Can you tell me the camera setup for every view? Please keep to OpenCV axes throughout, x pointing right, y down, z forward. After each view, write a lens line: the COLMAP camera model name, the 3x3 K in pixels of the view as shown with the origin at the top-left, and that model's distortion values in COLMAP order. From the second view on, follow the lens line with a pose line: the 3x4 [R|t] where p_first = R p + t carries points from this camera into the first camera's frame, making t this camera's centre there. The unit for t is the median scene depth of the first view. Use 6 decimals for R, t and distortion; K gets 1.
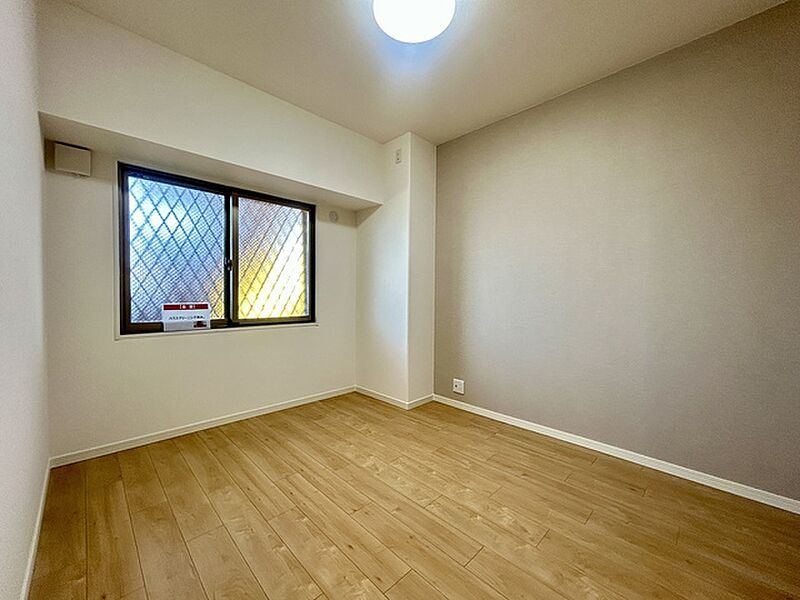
lens RADIAL K [[324.7, 0, 402.8], [0, 324.7, 297.6], [0, 0, 1]] dist [0.004543, 0.000705]
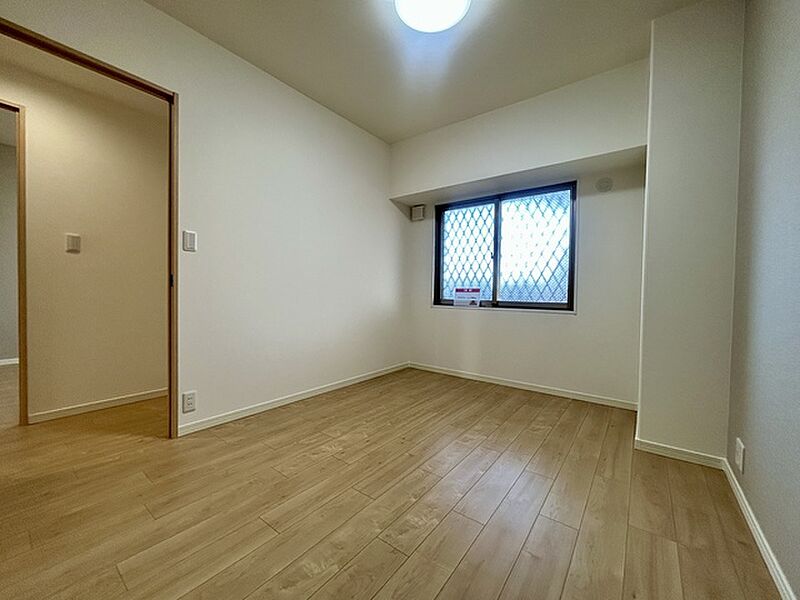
lens RADIAL K [[324.7, 0, 396.9], [0, 324.7, 296.9], [0, 0, 1]] dist [0.004543, 0.000705]
pose [[0.124282, 0.009062, -0.992205, 0.709172], [-0.025132, 0.999666, 0.005982, 0.056154], [0.991929, 0.024192, 0.124469, 0.506731]]
